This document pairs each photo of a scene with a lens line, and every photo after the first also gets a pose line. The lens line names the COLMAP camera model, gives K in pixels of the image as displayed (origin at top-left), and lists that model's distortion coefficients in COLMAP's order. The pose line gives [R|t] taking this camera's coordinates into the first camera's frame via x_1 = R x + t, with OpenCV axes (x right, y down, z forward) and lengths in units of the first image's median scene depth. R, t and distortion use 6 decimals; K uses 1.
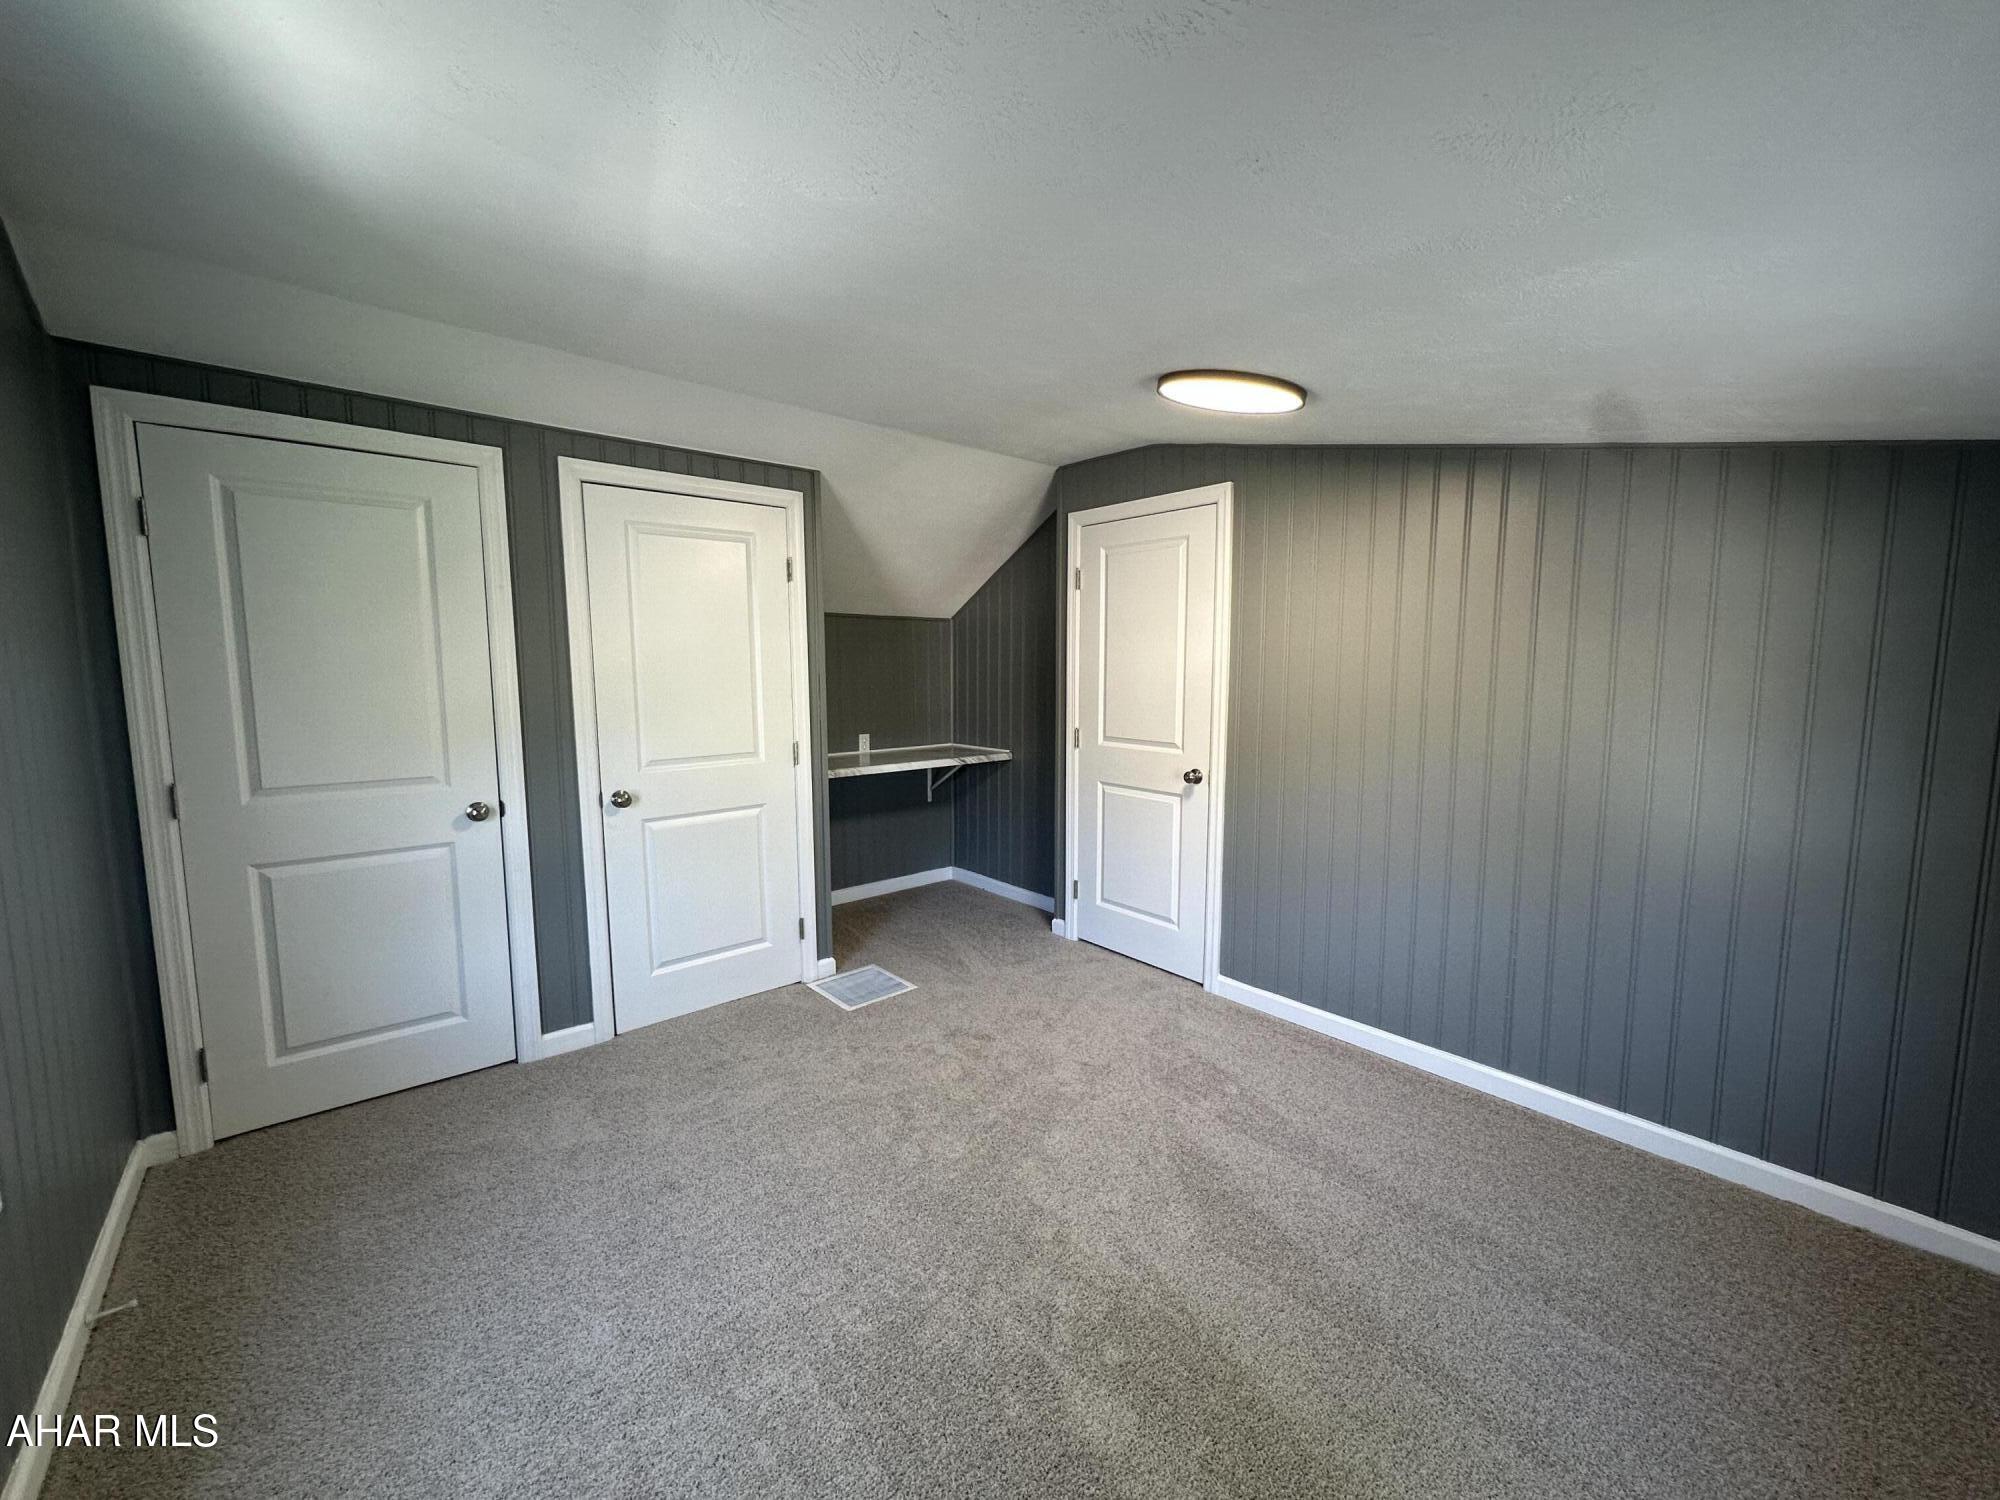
lens RADIAL K [[800.4, 0, 999.7], [0, 800.4, 750.6], [0, 0, 1]] dist [-0.000903, 0.000490]
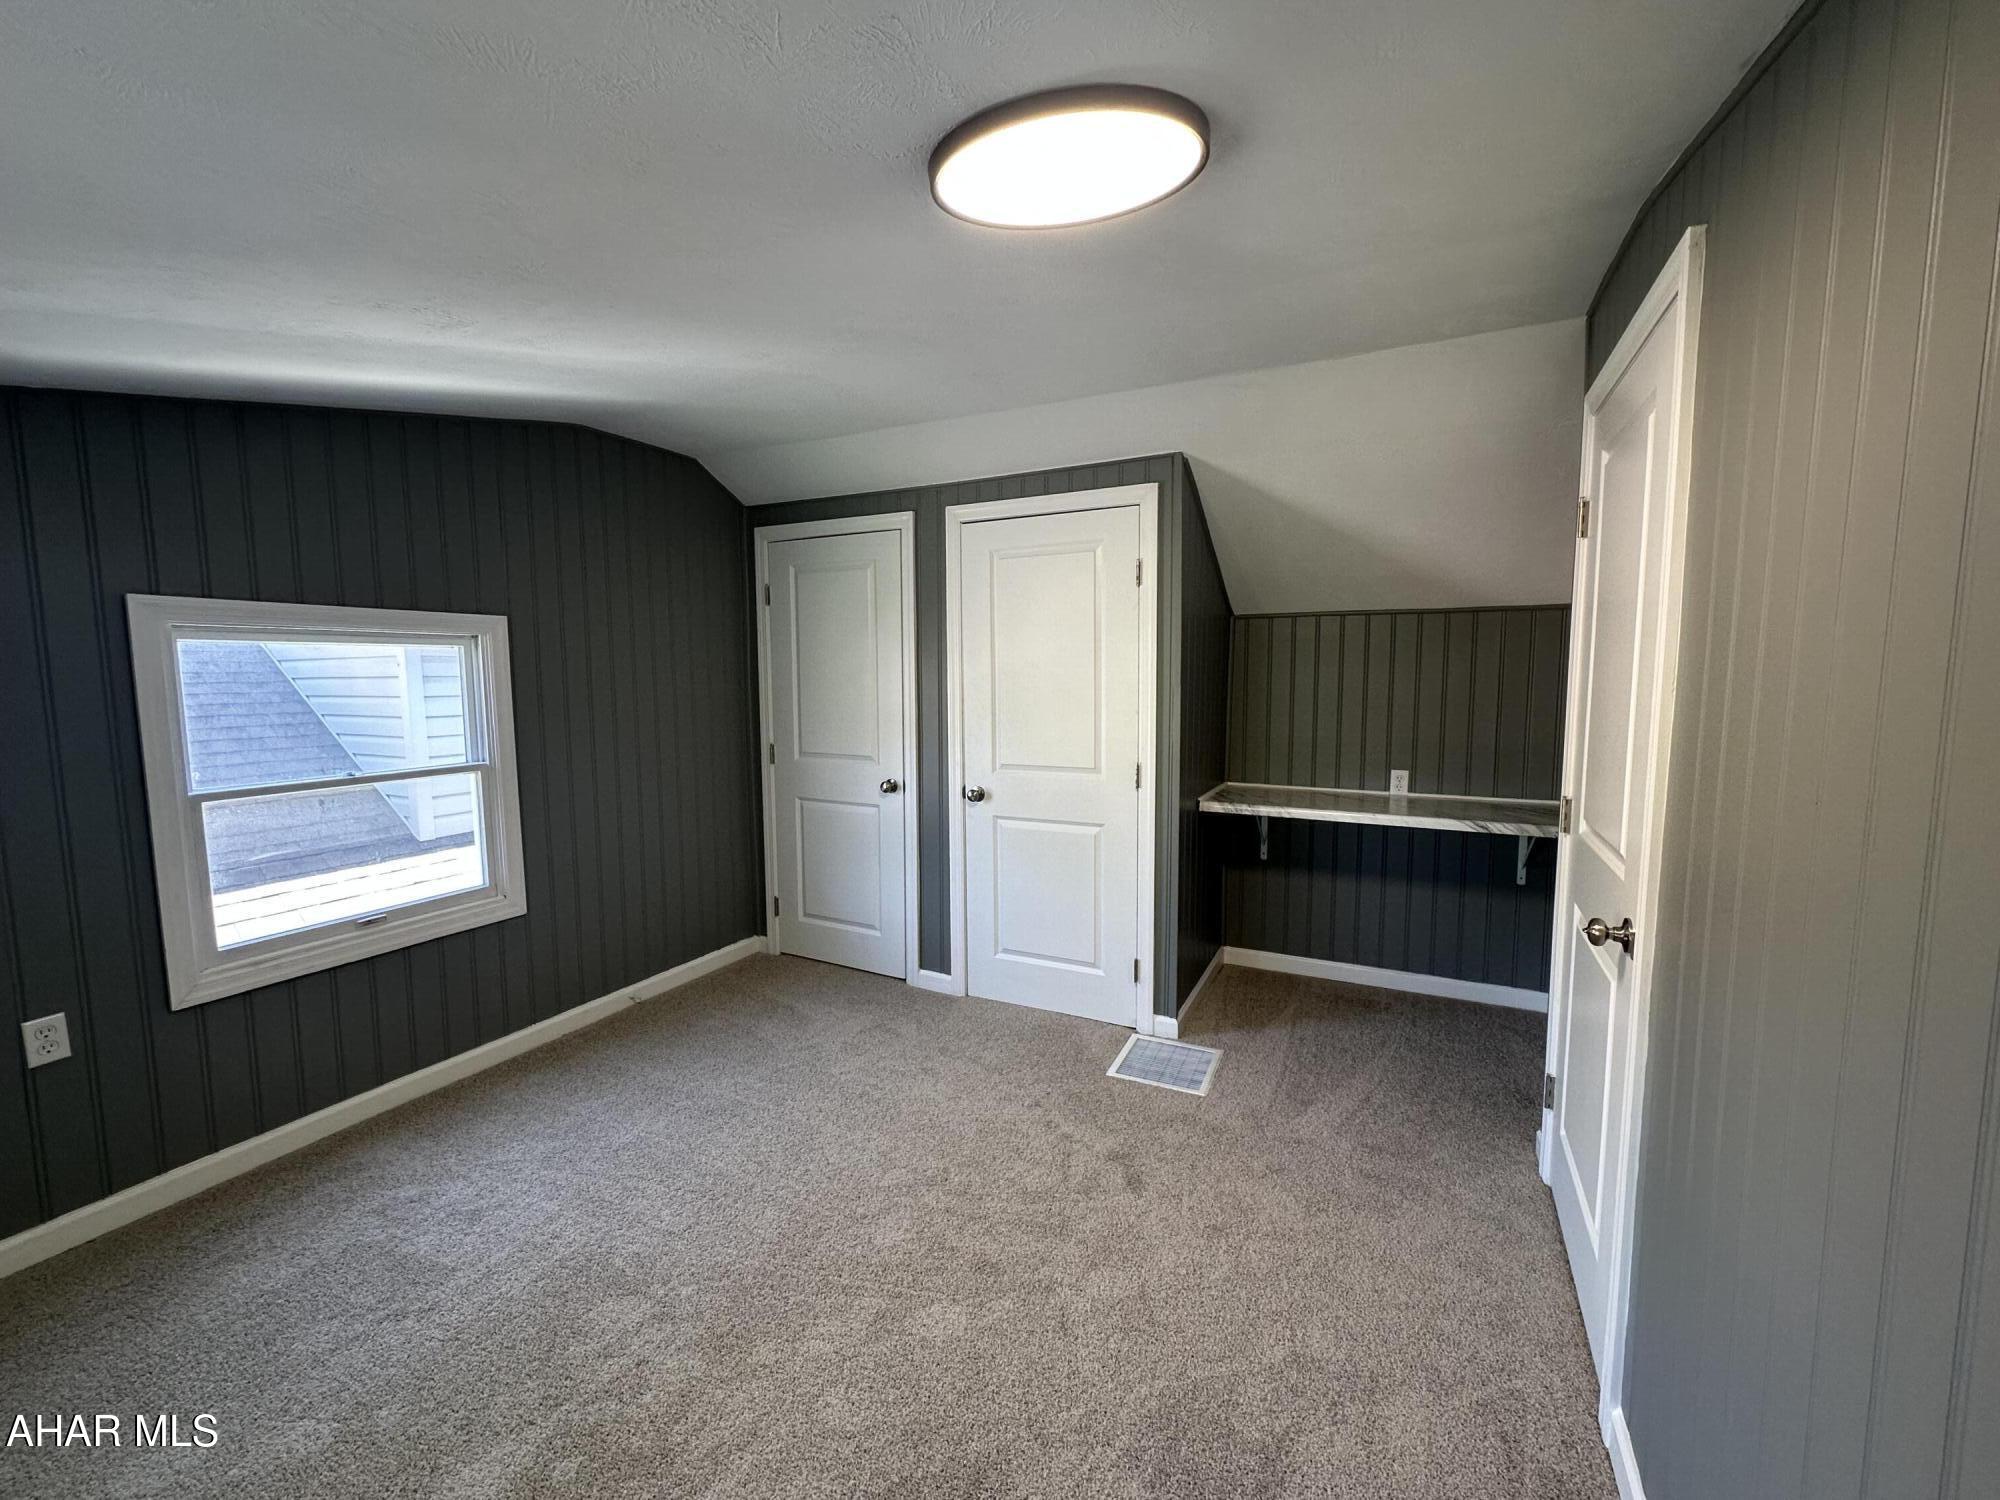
lens RADIAL K [[800.4, 0, 999.7], [0, 800.4, 750.6], [0, 0, 1]] dist [-0.000903, 0.000490]
pose [[0.378165, 0.089934, -0.921359, 0.527674], [-0.099159, 0.993479, 0.056274, -0.061774], [0.920412, 0.070080, 0.384617, 0.521833]]
